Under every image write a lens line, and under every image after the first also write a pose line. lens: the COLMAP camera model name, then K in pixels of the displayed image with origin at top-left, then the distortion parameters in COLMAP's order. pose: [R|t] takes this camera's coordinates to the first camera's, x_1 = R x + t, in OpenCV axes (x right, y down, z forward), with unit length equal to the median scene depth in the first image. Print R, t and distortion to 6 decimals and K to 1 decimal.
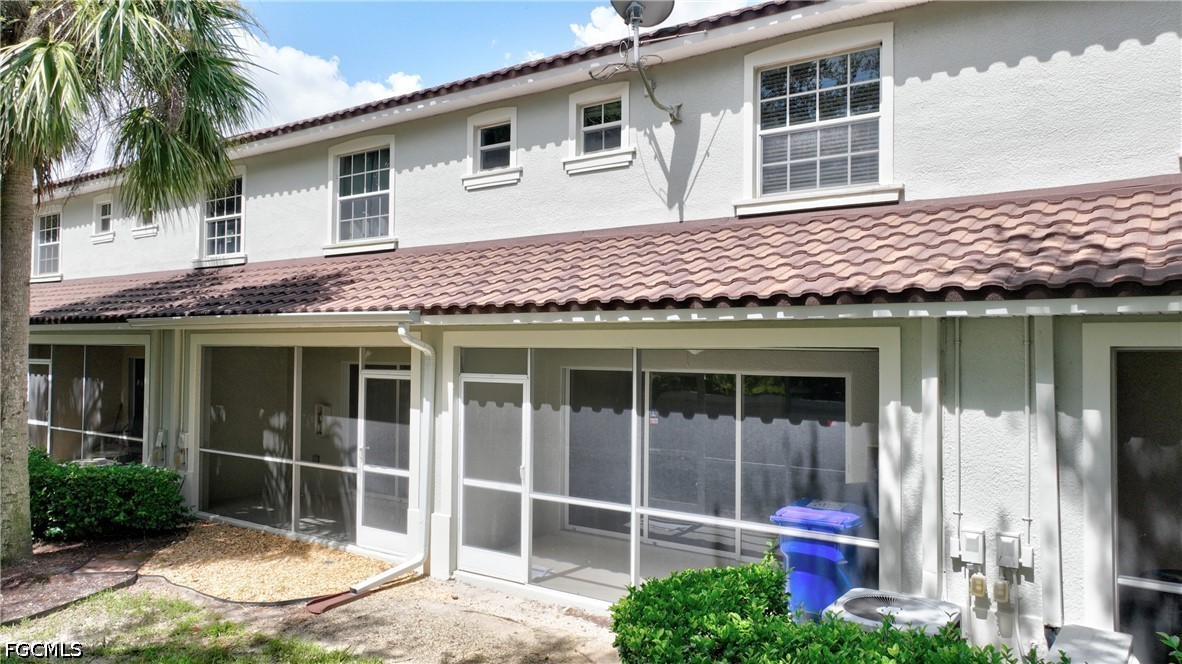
lens RADIAL K [[840.8, 0, 590.9], [0, 840.8, 331.1], [0, 0, 1]] dist [-0.001472, -0.001209]
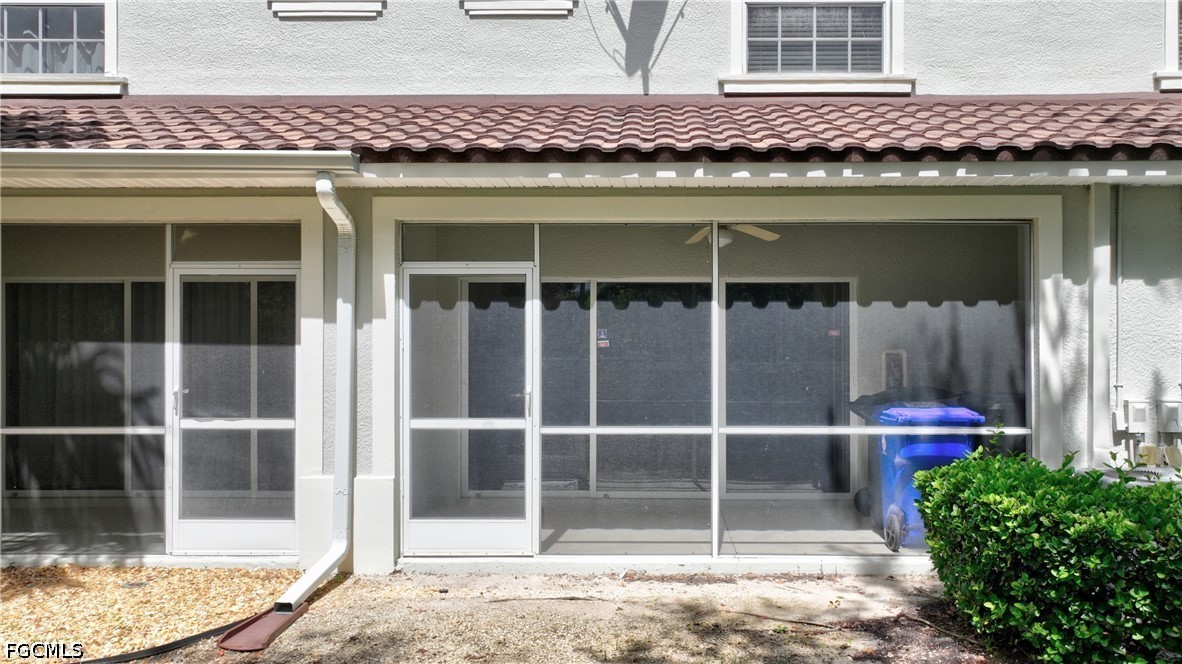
lens RADIAL K [[869.0, 0, 650.4], [0, 869.0, 357.7], [0, 0, 1]] dist [0.000816, 0.005767]
pose [[0.812379, -0.008301, 0.583071, -0.409560], [-0.005973, 0.999728, 0.022555, 0.112552], [-0.583100, -0.021806, 0.812108, 0.338988]]
